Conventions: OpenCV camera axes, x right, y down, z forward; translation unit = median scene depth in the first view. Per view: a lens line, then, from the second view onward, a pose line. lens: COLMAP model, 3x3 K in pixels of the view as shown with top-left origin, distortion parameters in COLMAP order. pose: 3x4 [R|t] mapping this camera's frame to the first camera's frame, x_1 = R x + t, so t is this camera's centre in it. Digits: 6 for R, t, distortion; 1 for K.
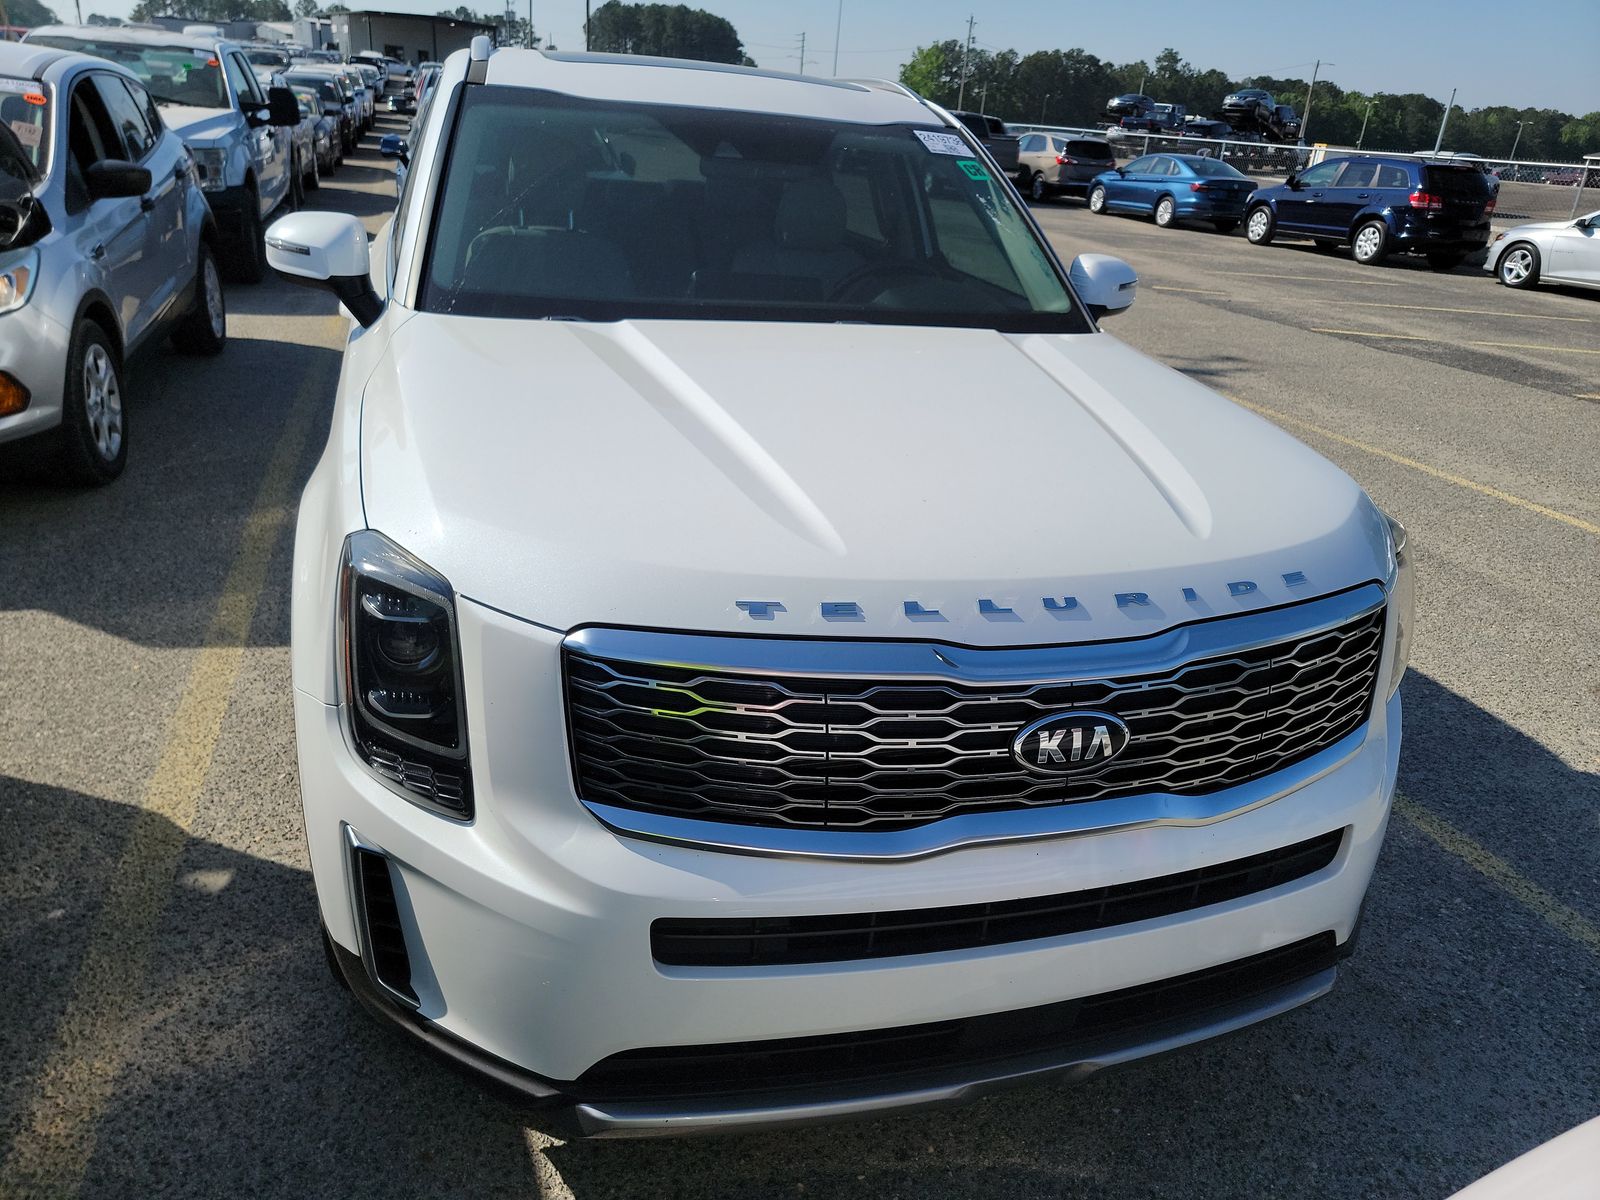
lens RADIAL K [[1104.4, 0, 800.0], [0, 1104.4, 600.0], [0, 0, 1]] dist [0.062454, -0.053904]
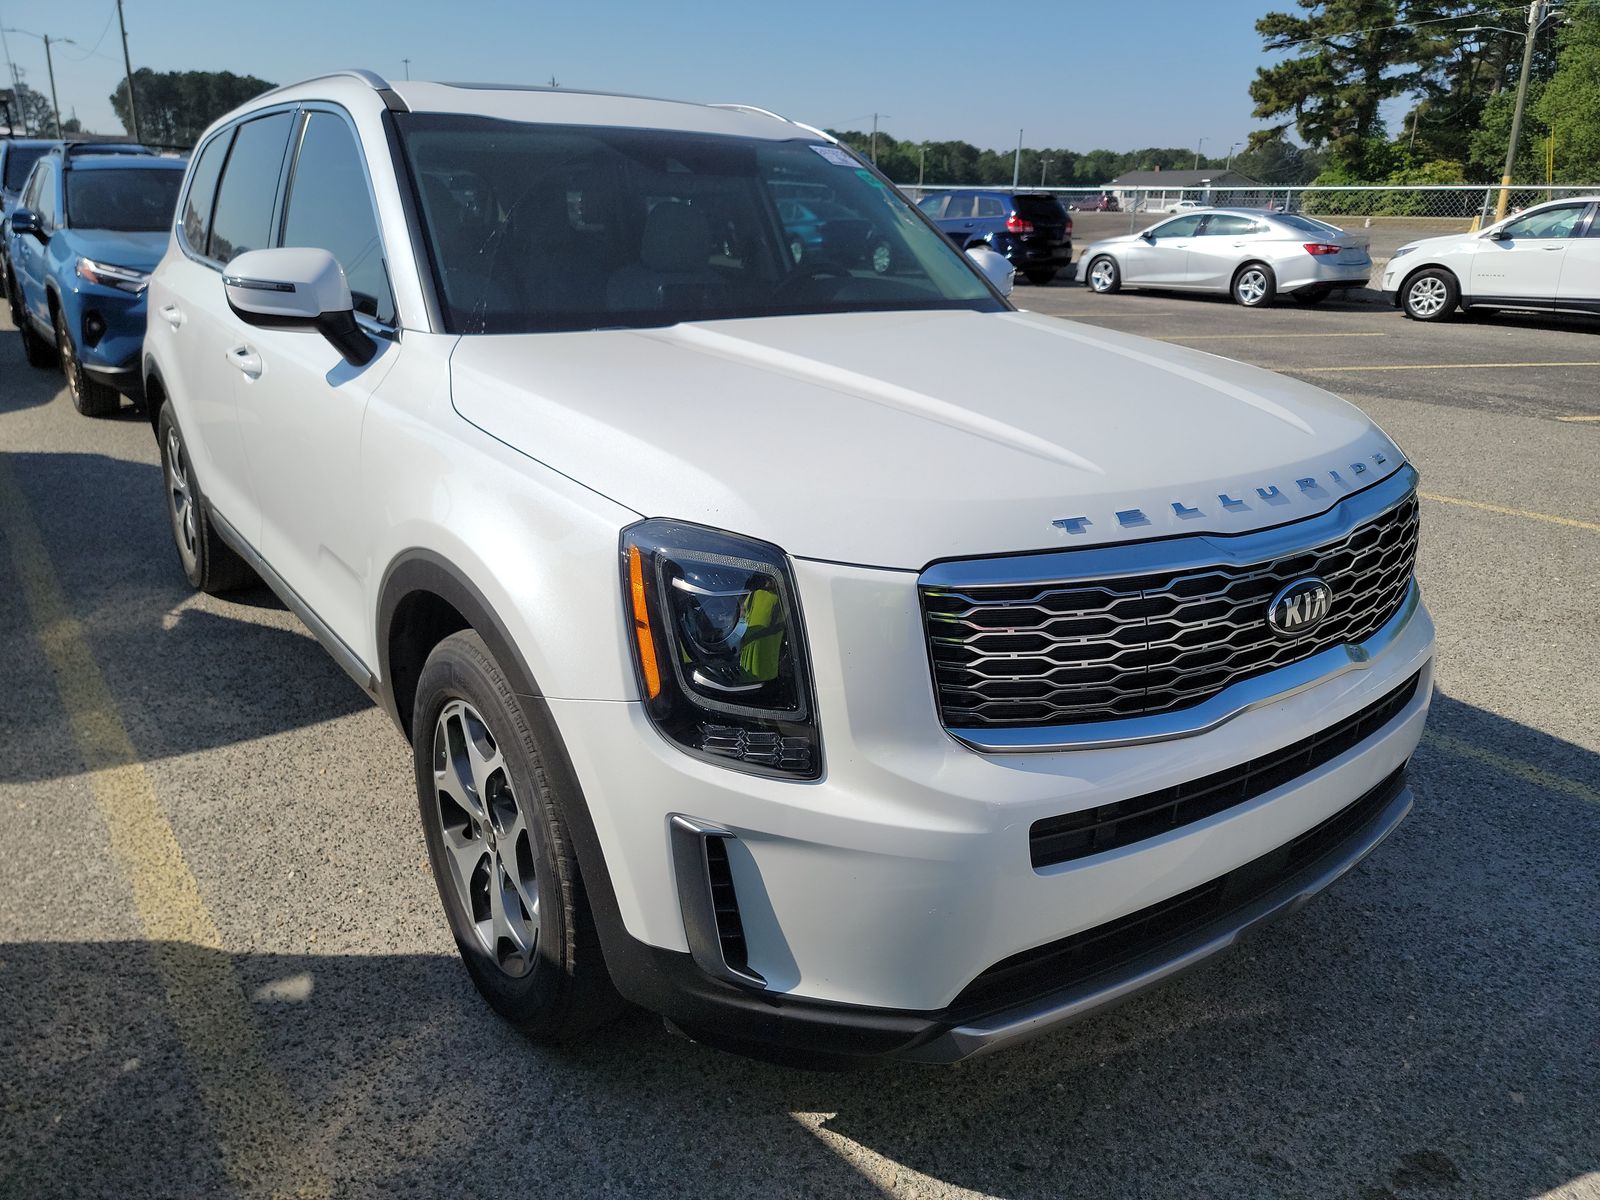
lens RADIAL K [[1106.7, 0, 794.5], [0, 1106.7, 610.4], [0, 0, 1]] dist [0.062715, -0.052480]
pose [[0.944036, -0.160168, 0.288343, -0.393108], [0.170920, 0.985208, -0.012332, 0.036416], [-0.282102, 0.060925, 0.957448, 0.013450]]
